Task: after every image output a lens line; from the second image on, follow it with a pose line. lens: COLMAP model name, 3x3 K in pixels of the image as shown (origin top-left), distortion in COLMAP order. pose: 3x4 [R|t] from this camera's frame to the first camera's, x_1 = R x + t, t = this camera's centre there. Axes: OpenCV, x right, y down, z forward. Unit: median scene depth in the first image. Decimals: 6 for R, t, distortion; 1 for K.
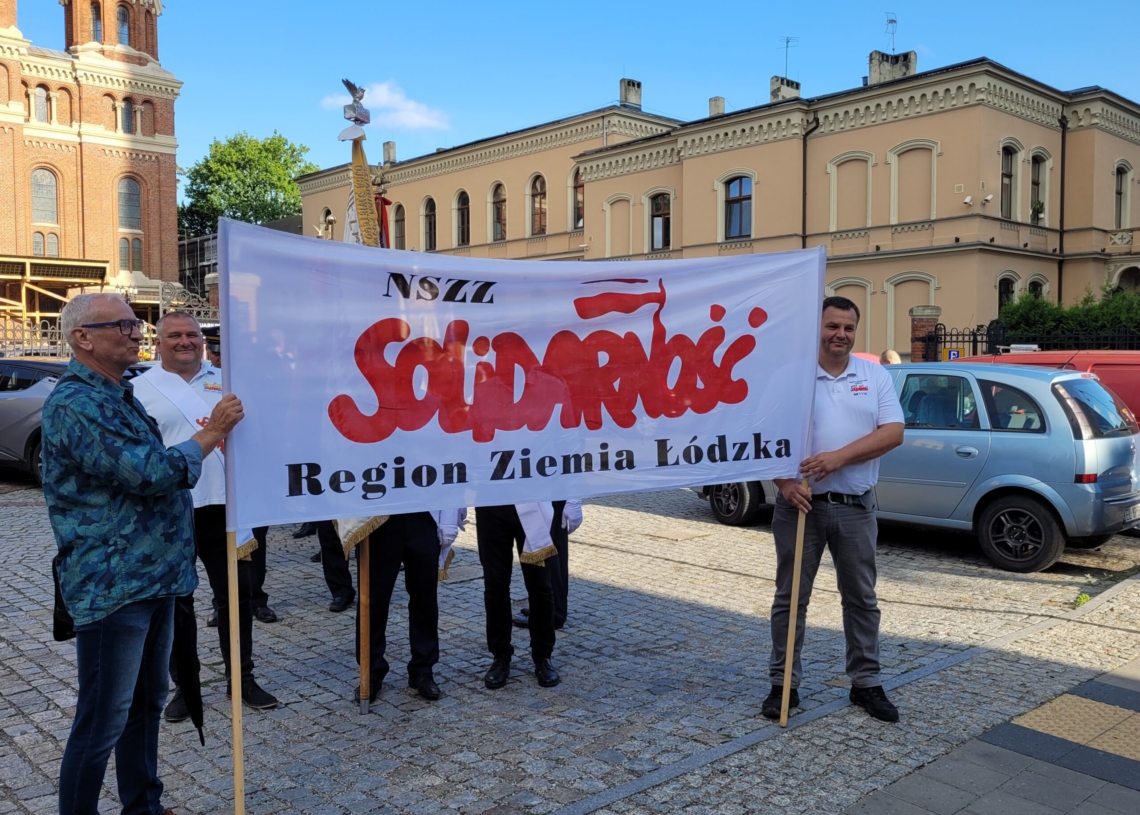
lens RADIAL K [[974.4, 0, 571.0], [0, 974.4, 400.4], [0, 0, 1]] dist [0.049703, -0.029203]
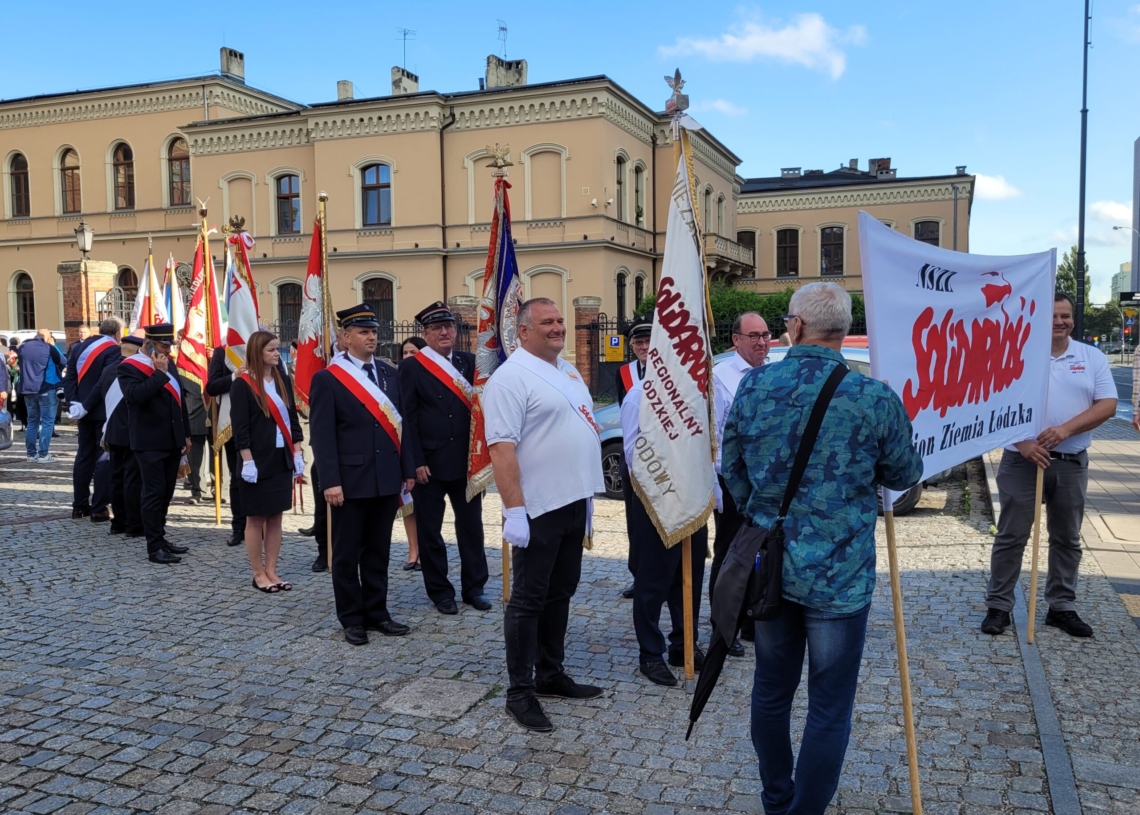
lens RADIAL K [[974.4, 0, 564.7], [0, 974.4, 390.4], [0, 0, 1]] dist [0.049703, -0.029203]
pose [[0.897276, -0.029459, 0.440486, -0.109565], [0.028145, 0.999559, 0.009516, -0.001529], [-0.440572, 0.003859, 0.897709, 0.019514]]
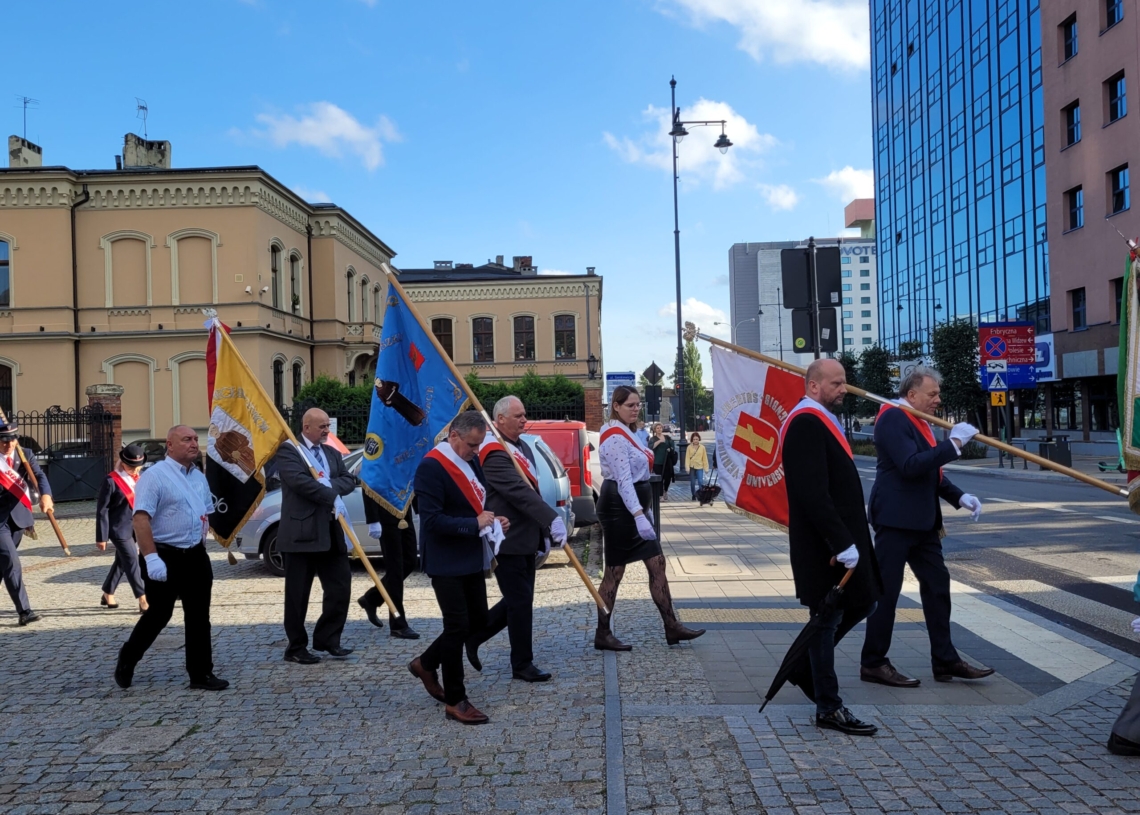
lens RADIAL K [[974.4, 0, 587.2], [0, 974.4, 400.6], [0, 0, 1]] dist [0.049703, -0.029203]
pose [[0.678726, -0.004381, 0.734378, -0.136983], [0.059505, 0.997022, -0.049049, -0.001106], [-0.731976, 0.076990, 0.676966, -0.018867]]
